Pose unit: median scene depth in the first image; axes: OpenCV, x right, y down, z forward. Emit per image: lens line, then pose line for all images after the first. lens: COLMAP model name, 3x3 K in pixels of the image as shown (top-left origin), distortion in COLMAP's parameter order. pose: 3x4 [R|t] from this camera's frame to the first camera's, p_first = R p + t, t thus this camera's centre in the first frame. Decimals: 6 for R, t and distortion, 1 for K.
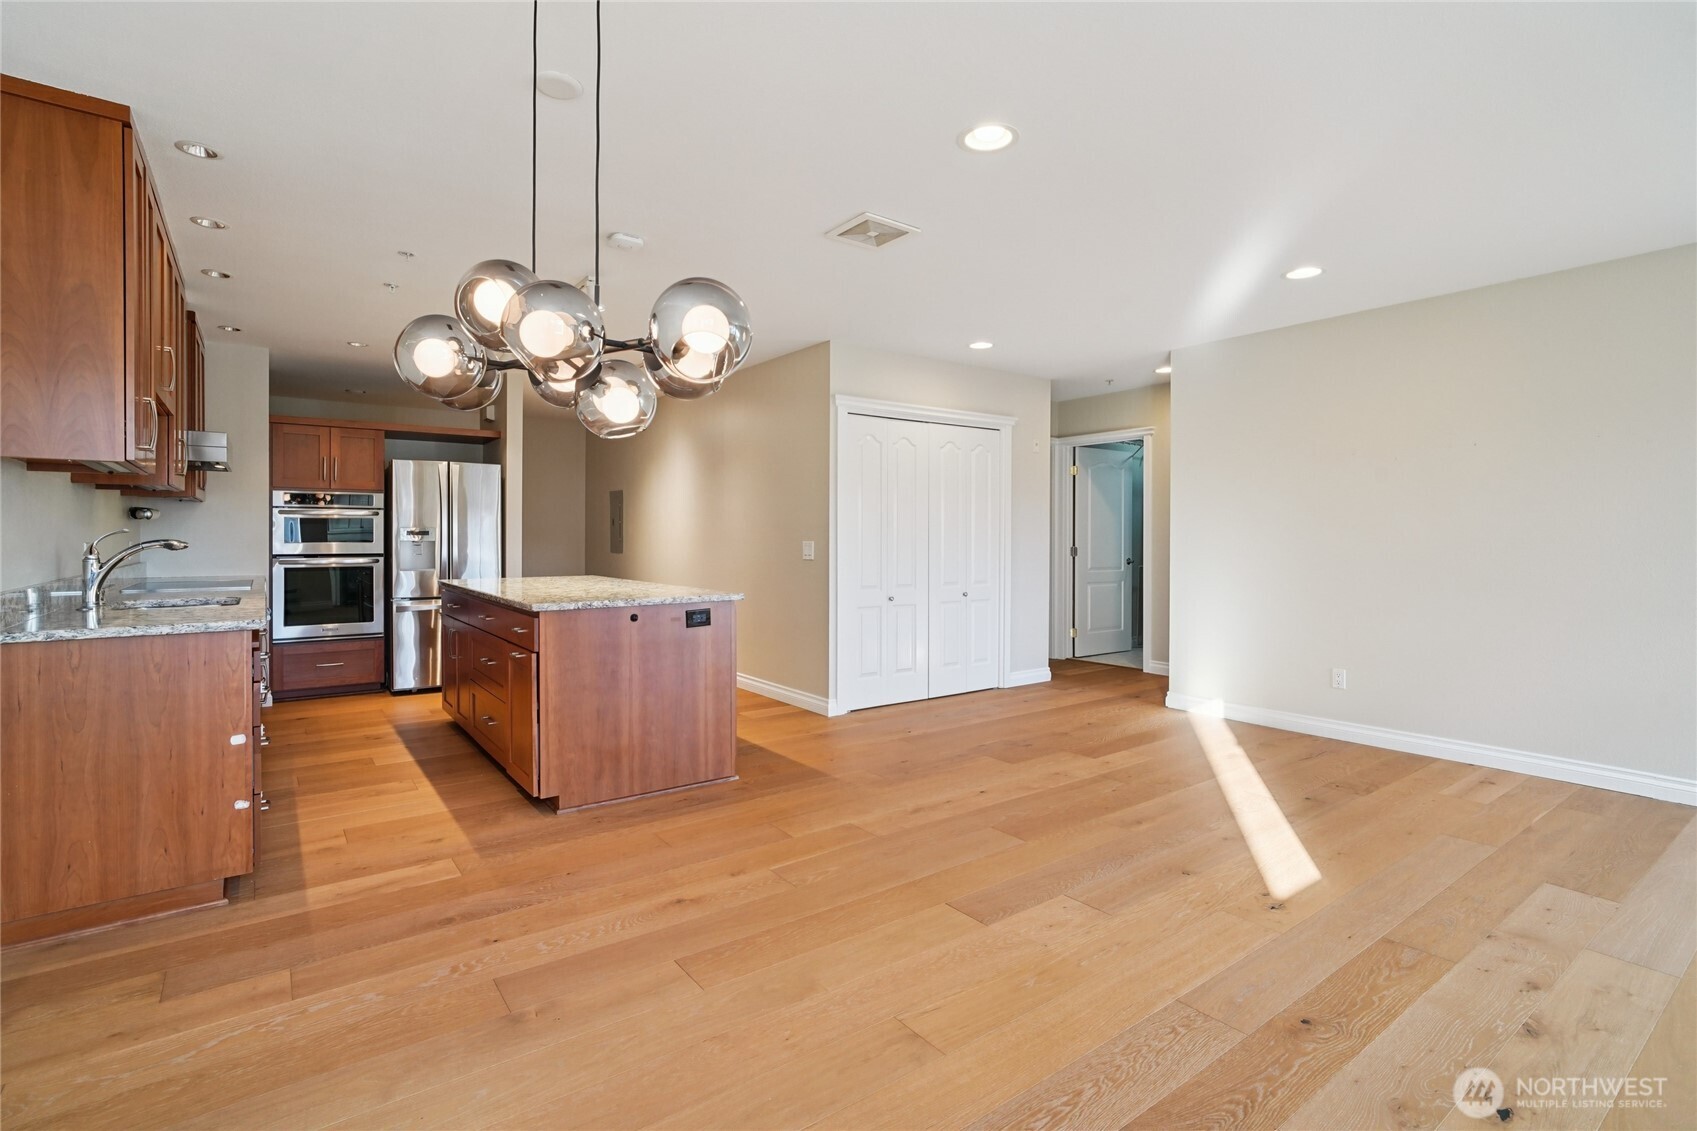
lens RADIAL K [[810.8, 0, 855.8], [0, 810.8, 529.1], [0, 0, 1]] dist [-0.003589, -0.000358]
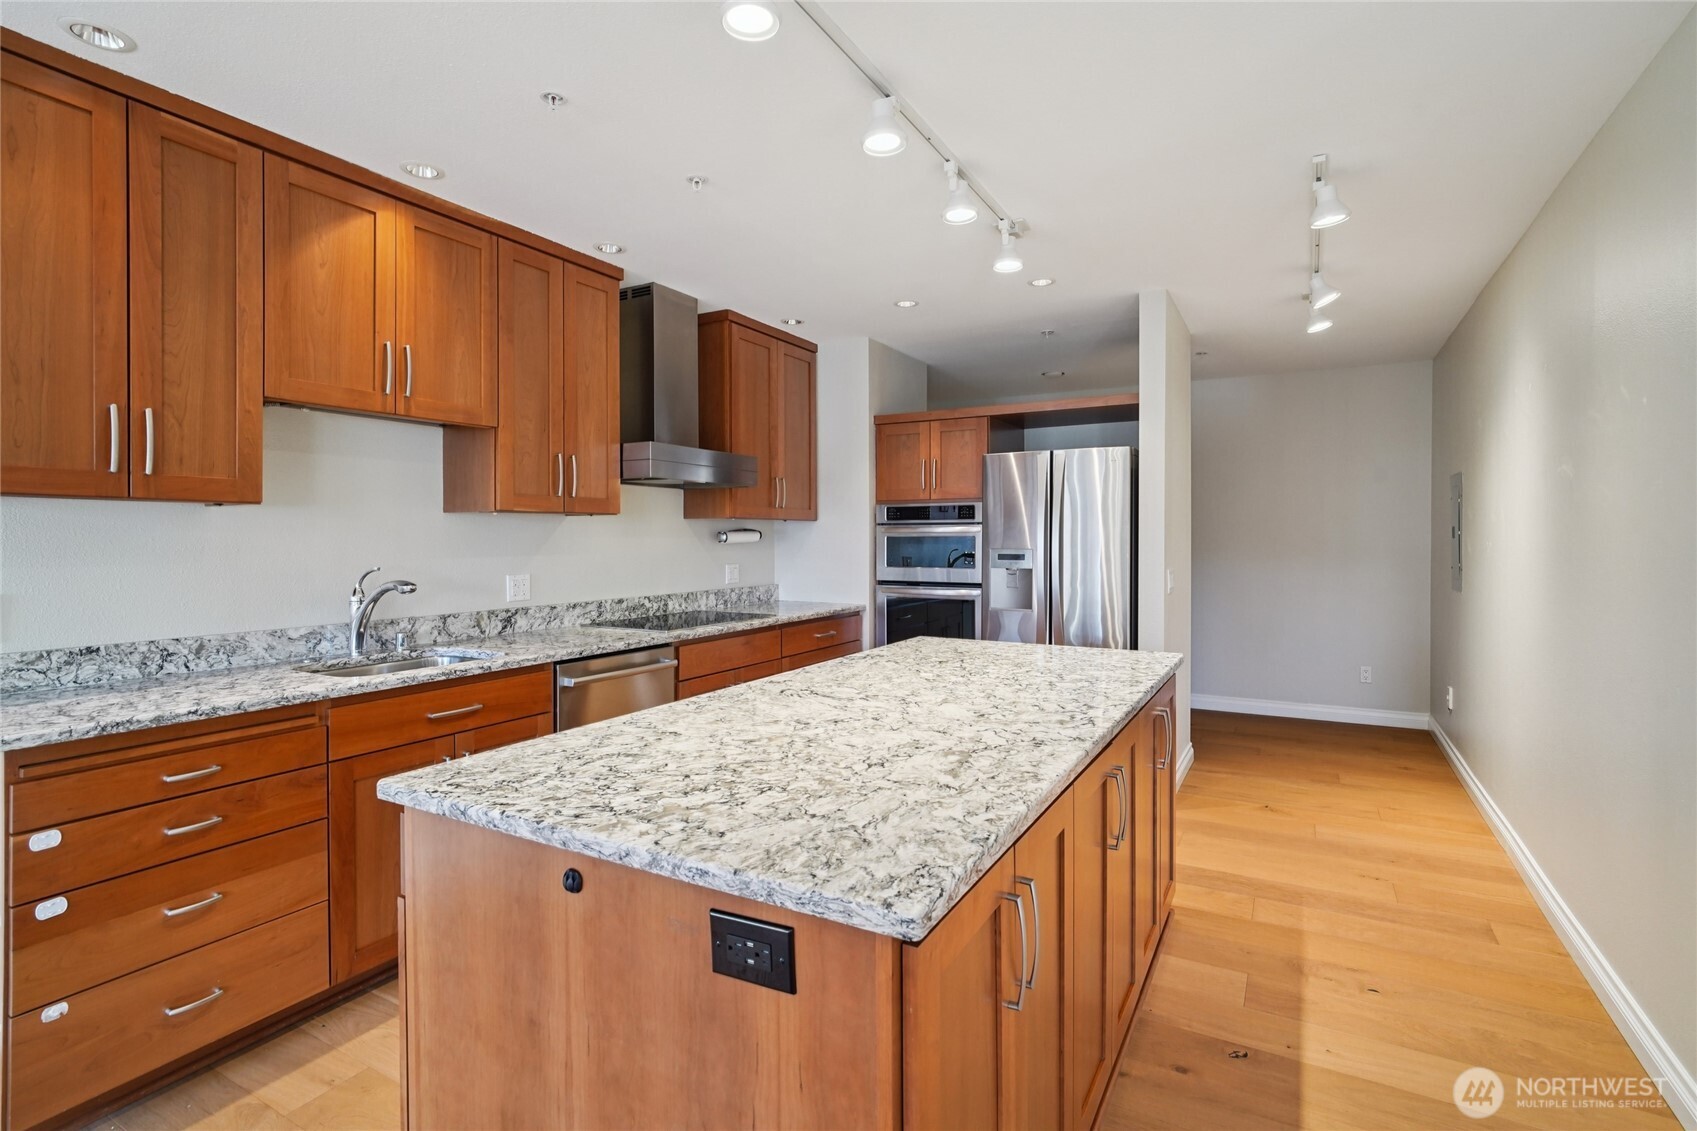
lens RADIAL K [[801.2, 0, 843.5], [0, 801.2, 540.2], [0, 0, 1]] dist [-0.002451, -0.000623]
pose [[0.392975, 0.003092, -0.919544, 0.034940], [0.008145, 0.999943, 0.006843, -0.015543], [0.919513, -0.010179, 0.392927, 0.598052]]
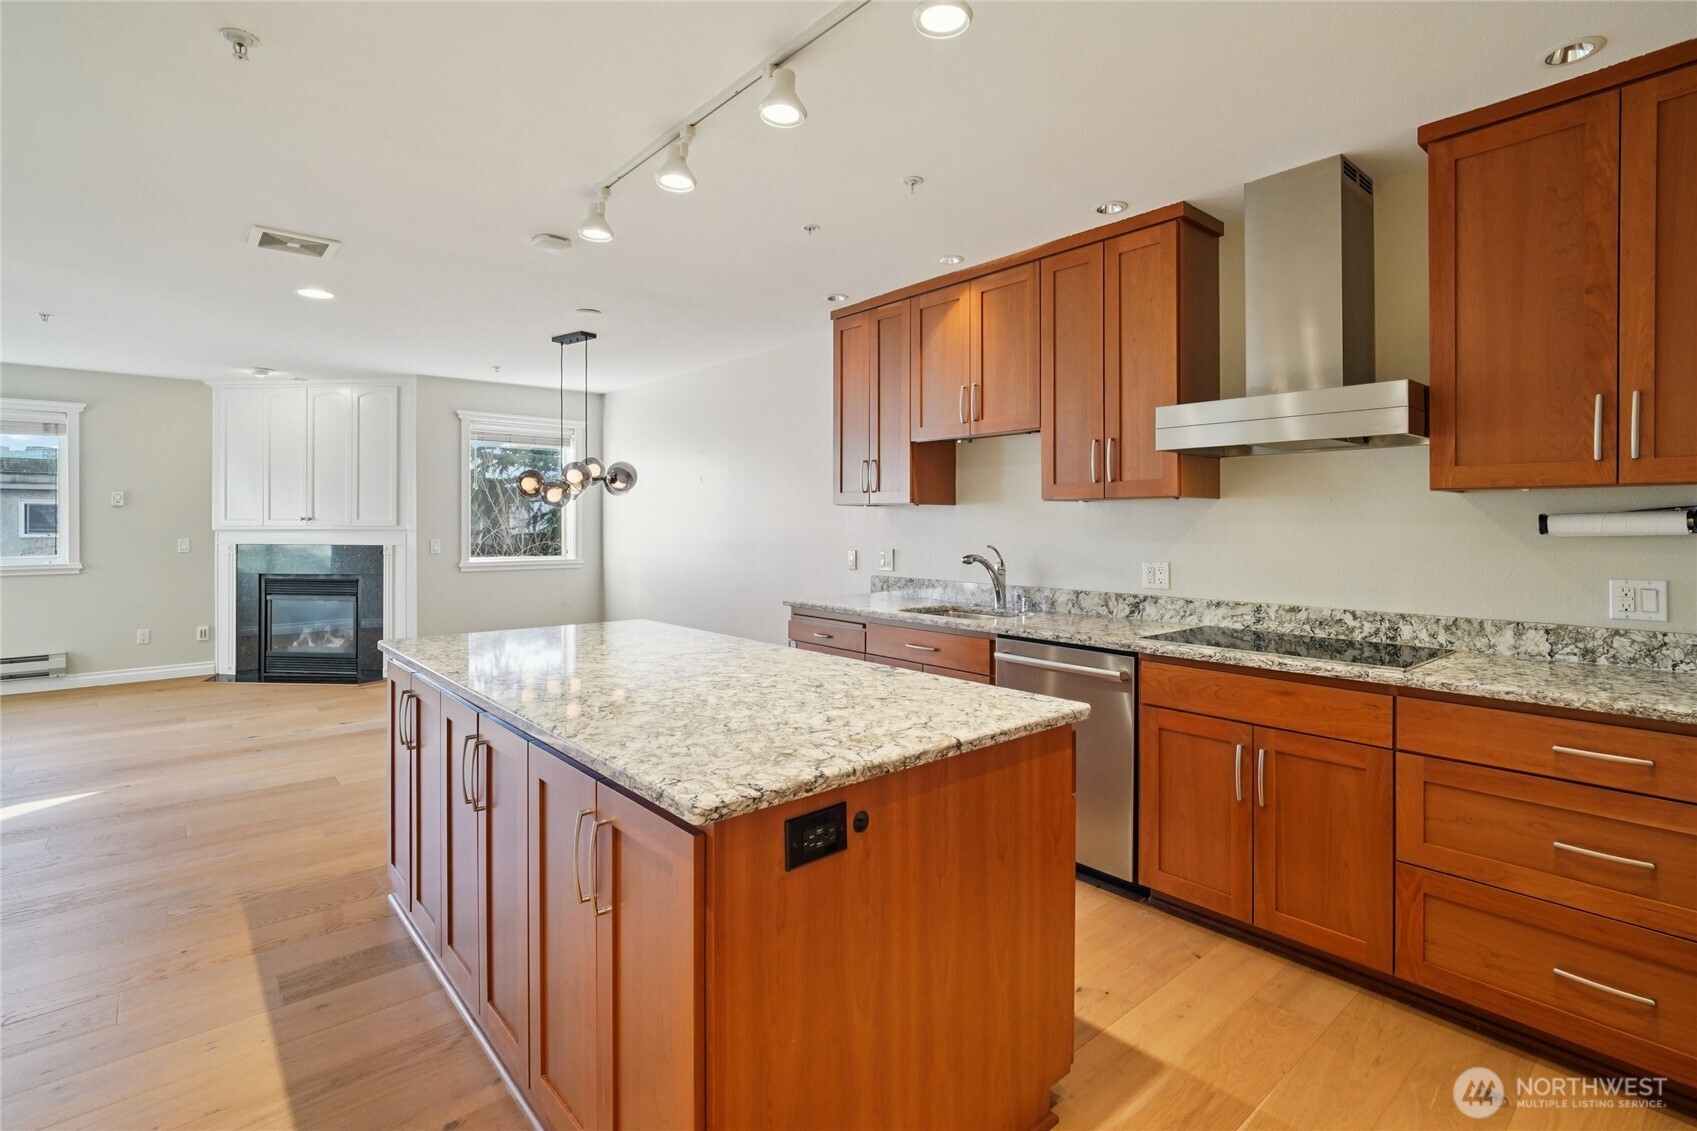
lens RADIAL K [[810.8, 0, 855.8], [0, 810.8, 529.1], [0, 0, 1]] dist [-0.003589, -0.000358]
pose [[-0.997454, -0.003399, -0.071234, -0.330235], [-0.003158, 0.999989, -0.003494, -0.009150], [0.071245, -0.003260, -0.997453, 1.150847]]
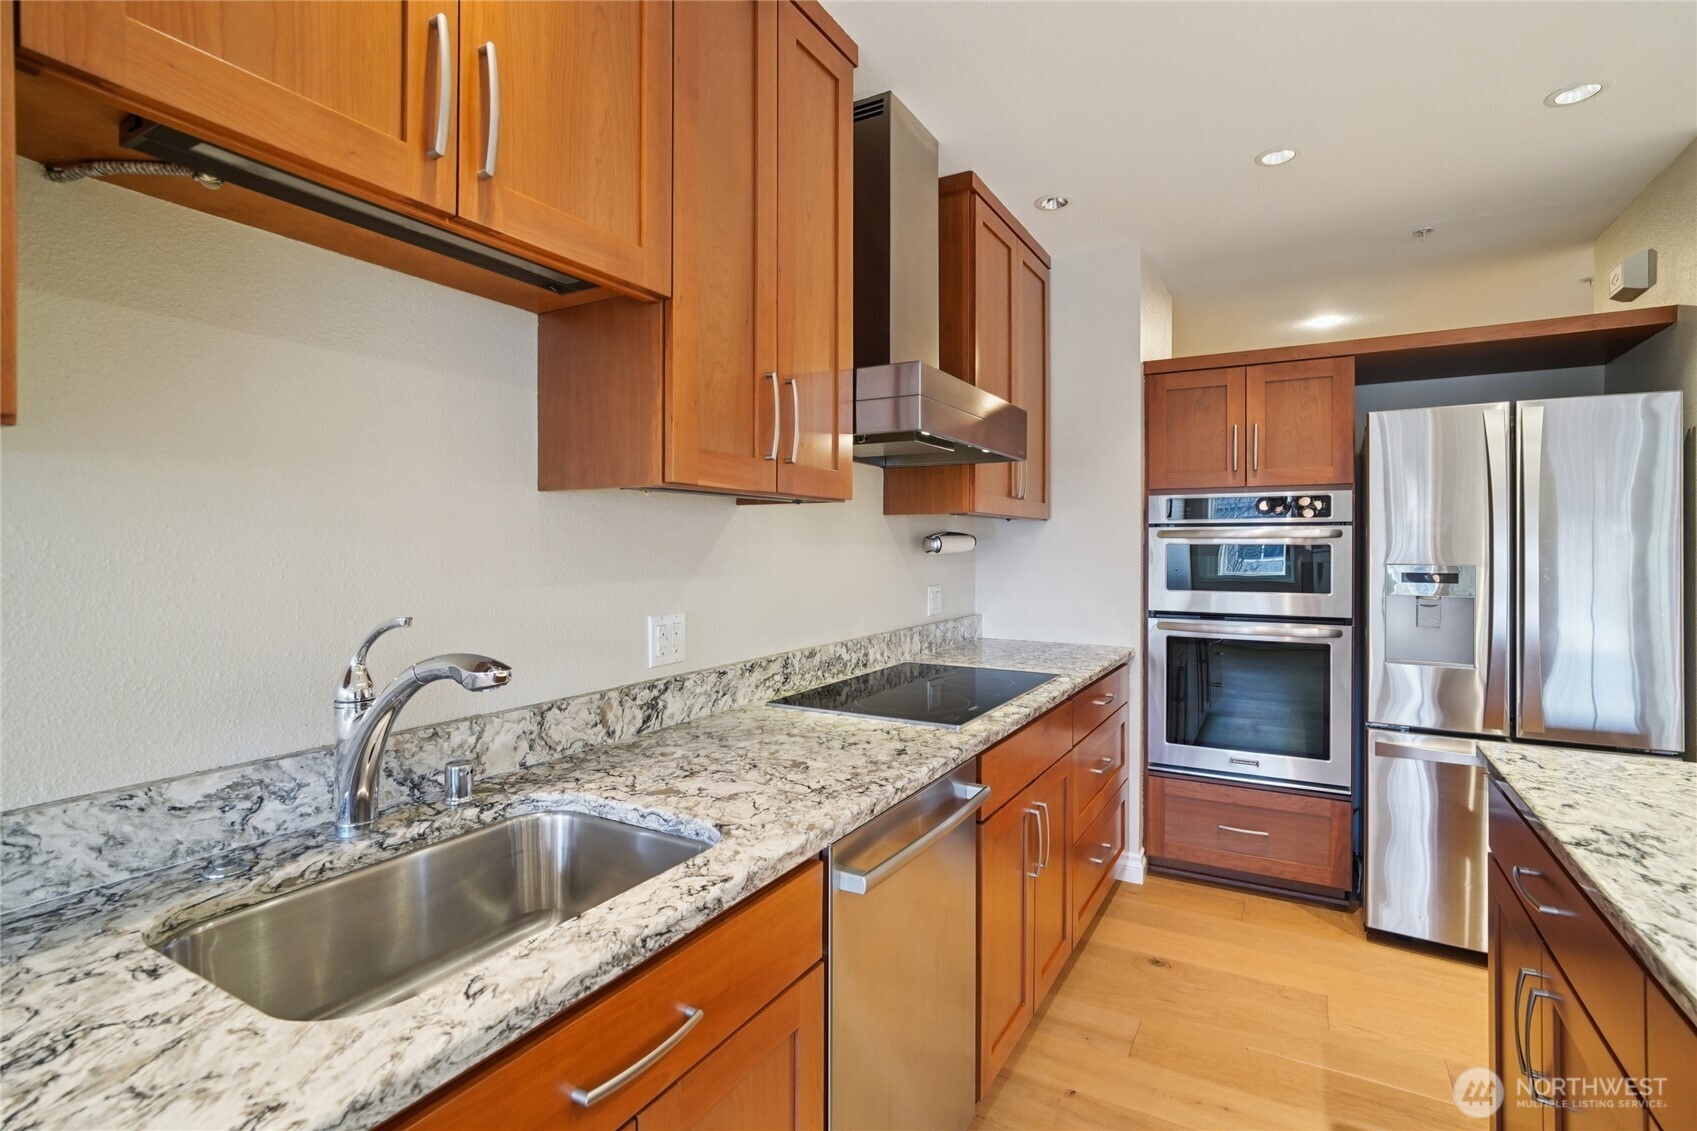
lens RADIAL K [[791.5, 0, 848.5], [0, 791.5, 542.3], [0, 0, 1]] dist [-0.001971, 0.000860]
pose [[0.395696, -0.003104, -0.918376, -0.279881], [0.005463, 0.999985, -0.001026, -0.015186], [0.918365, -0.004611, 0.395707, 0.554814]]
